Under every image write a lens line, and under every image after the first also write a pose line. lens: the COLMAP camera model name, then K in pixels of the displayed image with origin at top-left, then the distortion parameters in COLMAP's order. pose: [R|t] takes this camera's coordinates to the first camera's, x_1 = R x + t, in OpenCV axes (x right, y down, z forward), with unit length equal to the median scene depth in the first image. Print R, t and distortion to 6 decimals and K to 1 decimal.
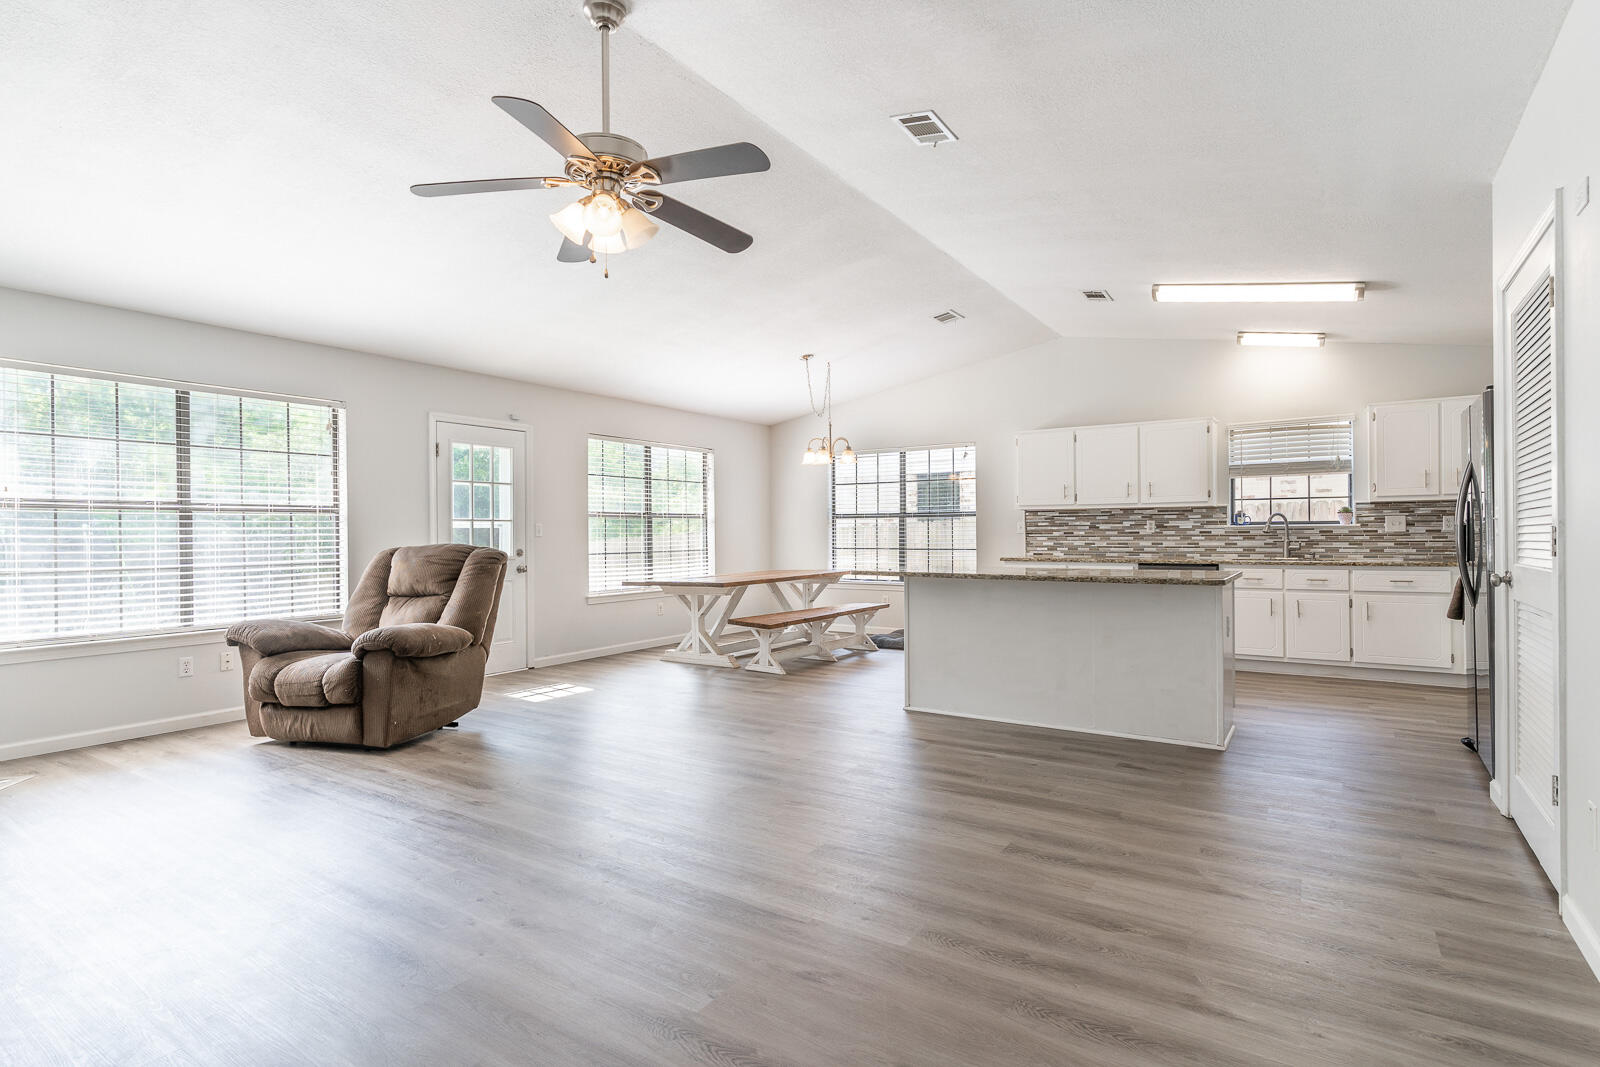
lens RADIAL K [[788.3, 0, 806.3], [0, 788.3, 538.2], [0, 0, 1]] dist [0.002865, -0.001088]
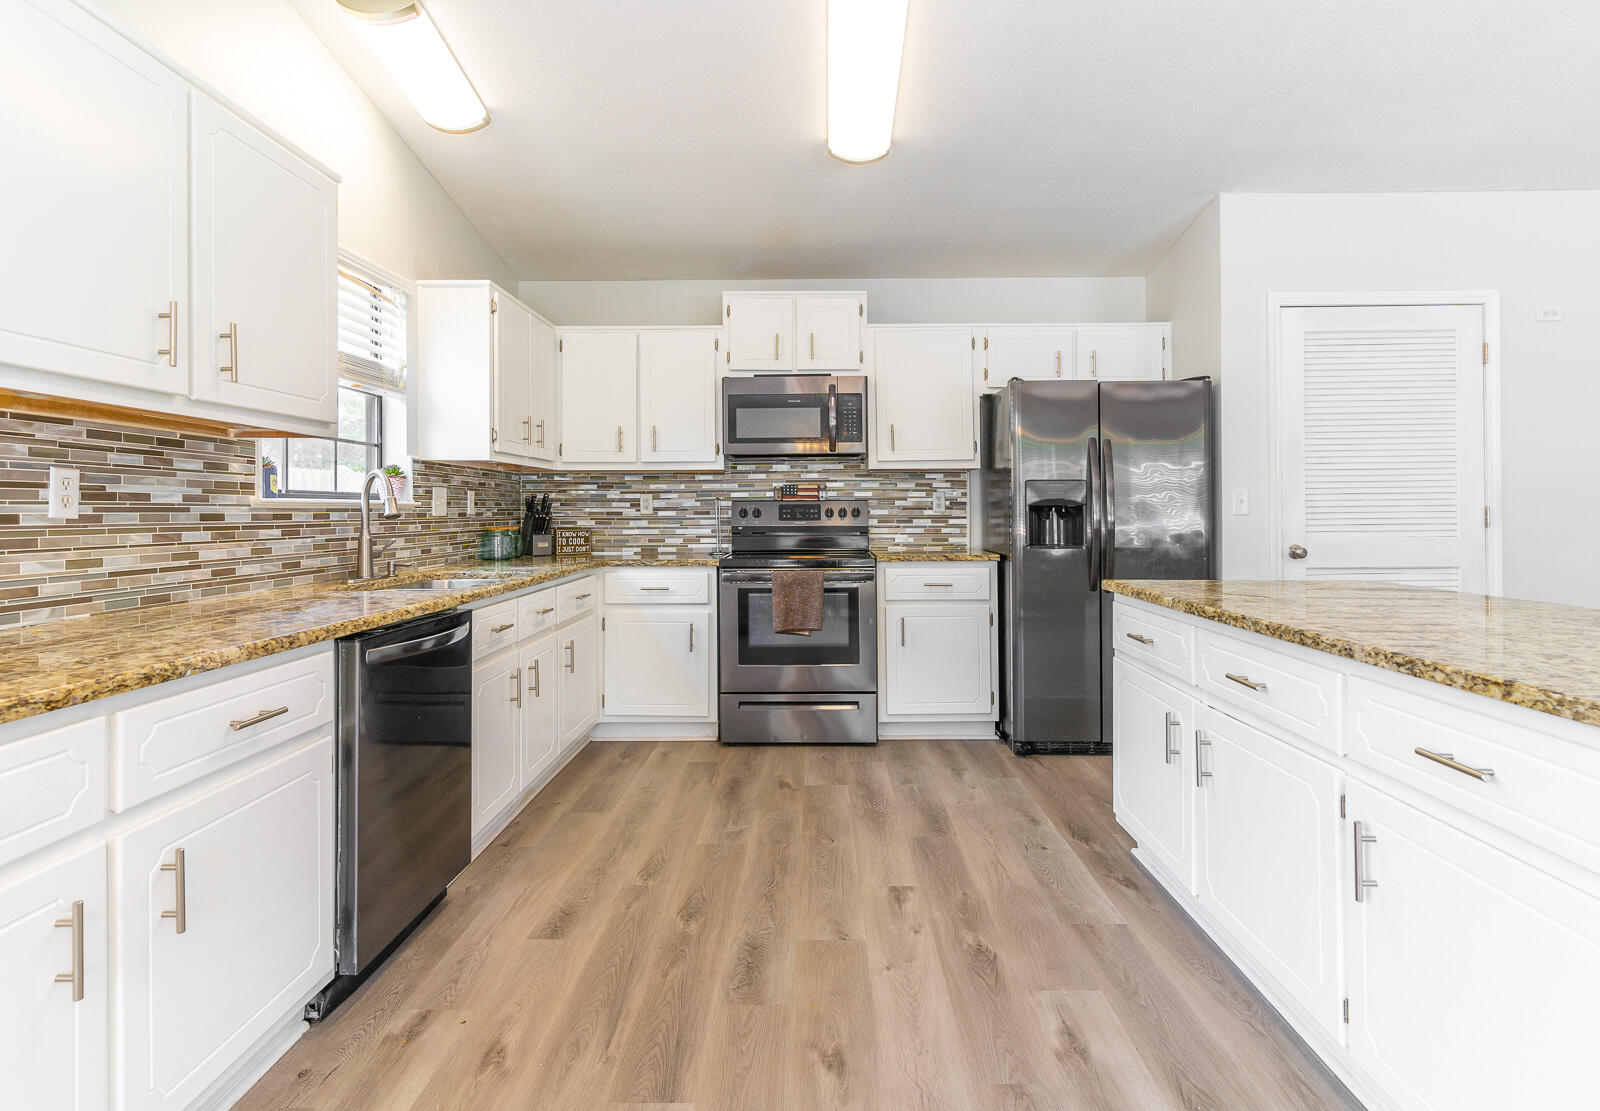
lens RADIAL K [[814.9, 0, 816.2], [0, 814.9, 500.5], [0, 0, 1]] dist [0.001052, 0.000813]
pose [[-0.540706, 0.020436, 0.840963, 0.115581], [0.012565, 0.999790, -0.016217, -0.006399], [-0.841118, 0.001798, -0.540849, 1.051451]]
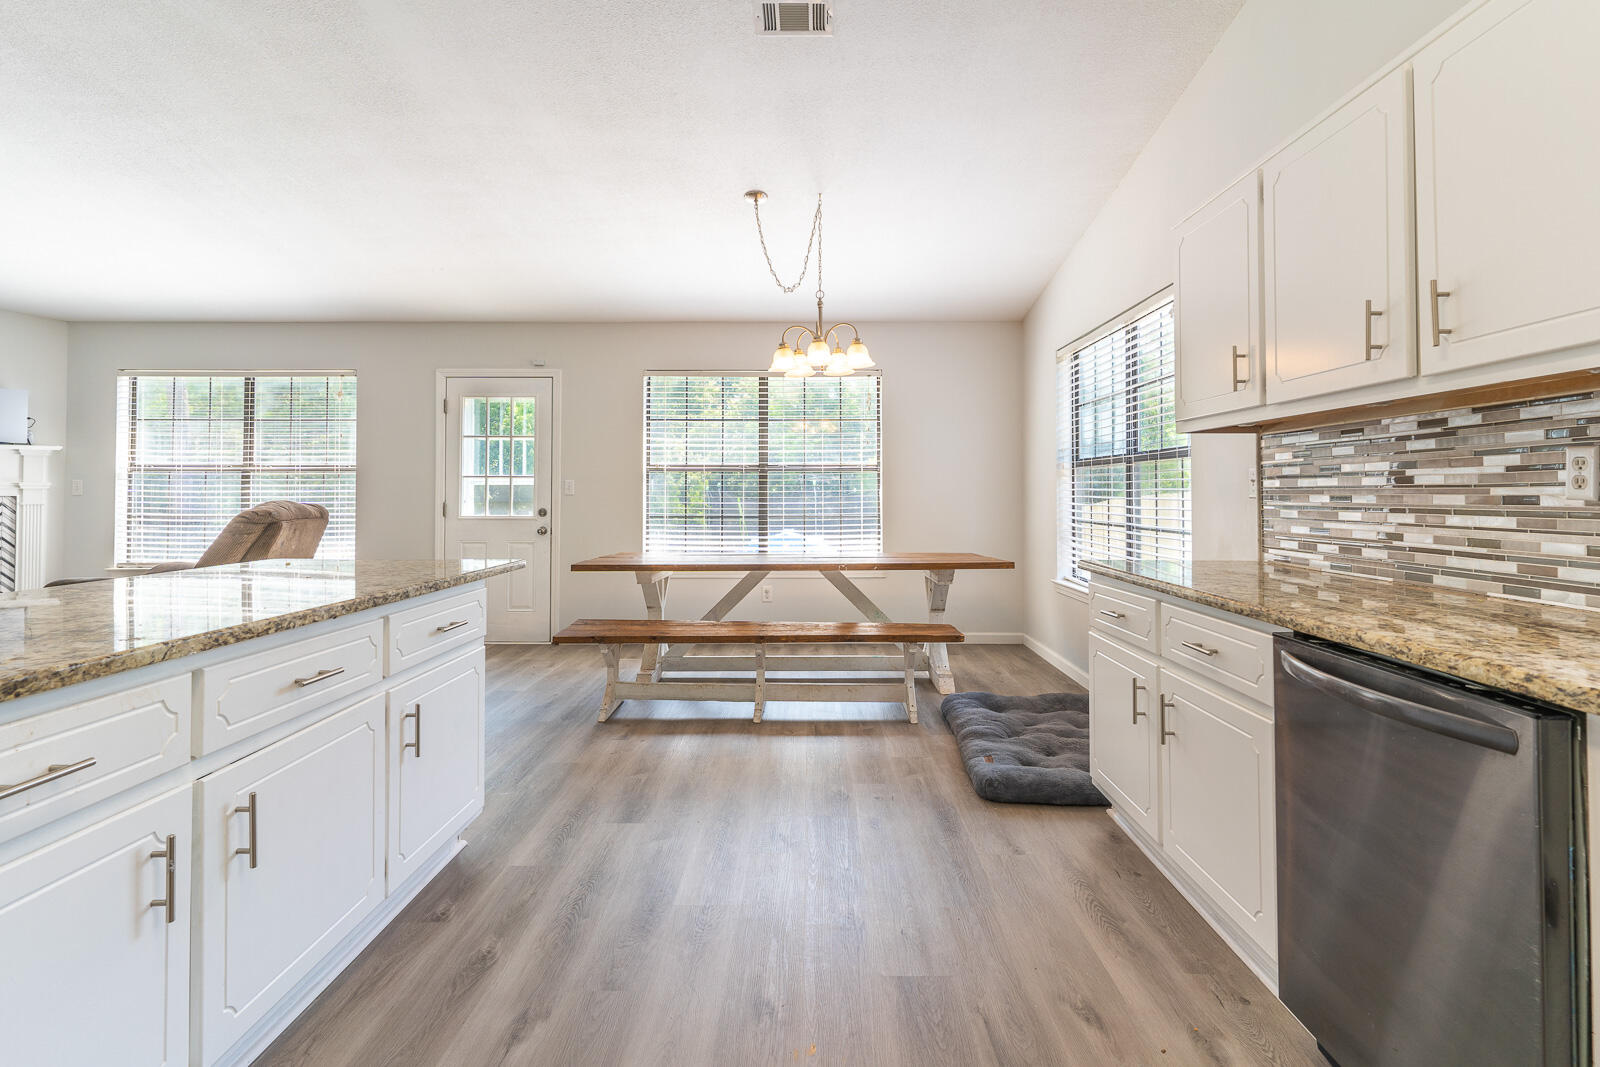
lens RADIAL K [[788.3, 0, 816.8], [0, 788.3, 489.1], [0, 0, 1]] dist [0.002865, -0.001088]
pose [[0.546565, 0.002734, -0.837412, 0.565115], [-0.010148, 0.999943, -0.003359, -0.008228], [0.837355, 0.010334, 0.546561, 0.775444]]
